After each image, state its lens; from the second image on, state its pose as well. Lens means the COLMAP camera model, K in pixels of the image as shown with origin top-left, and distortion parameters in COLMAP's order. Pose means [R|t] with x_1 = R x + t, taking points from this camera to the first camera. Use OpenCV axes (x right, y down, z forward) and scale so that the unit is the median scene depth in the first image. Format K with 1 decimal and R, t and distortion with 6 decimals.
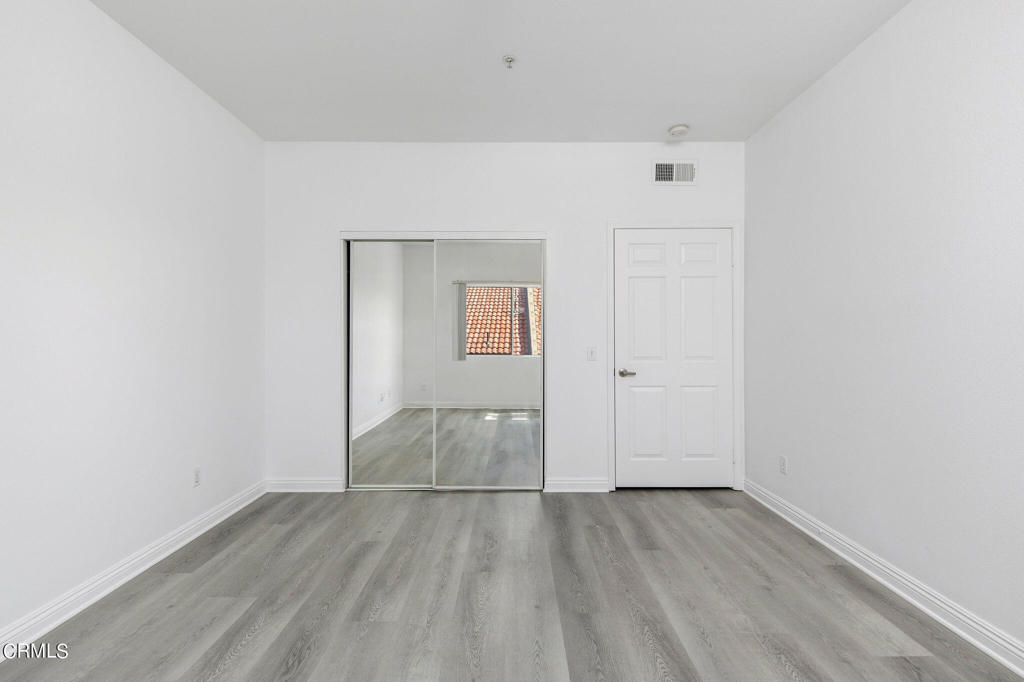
lens RADIAL K [[464.2, 0, 514.2], [0, 464.2, 338.3], [0, 0, 1]] dist [0.010008, -0.000348]
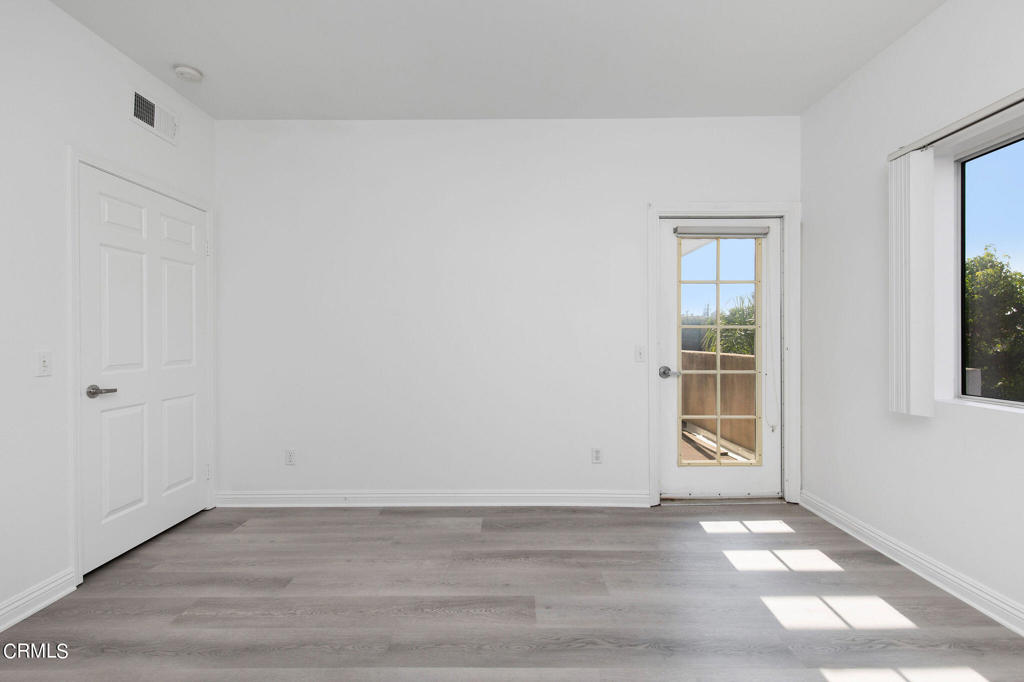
lens RADIAL K [[464.2, 0, 514.2], [0, 464.2, 338.3], [0, 0, 1]] dist [0.010008, -0.000348]
pose [[0.014713, -0.002127, 0.999889, -0.504131], [0.003120, 0.999993, 0.002081, 0.002328], [-0.999887, 0.003090, 0.014720, 0.514994]]
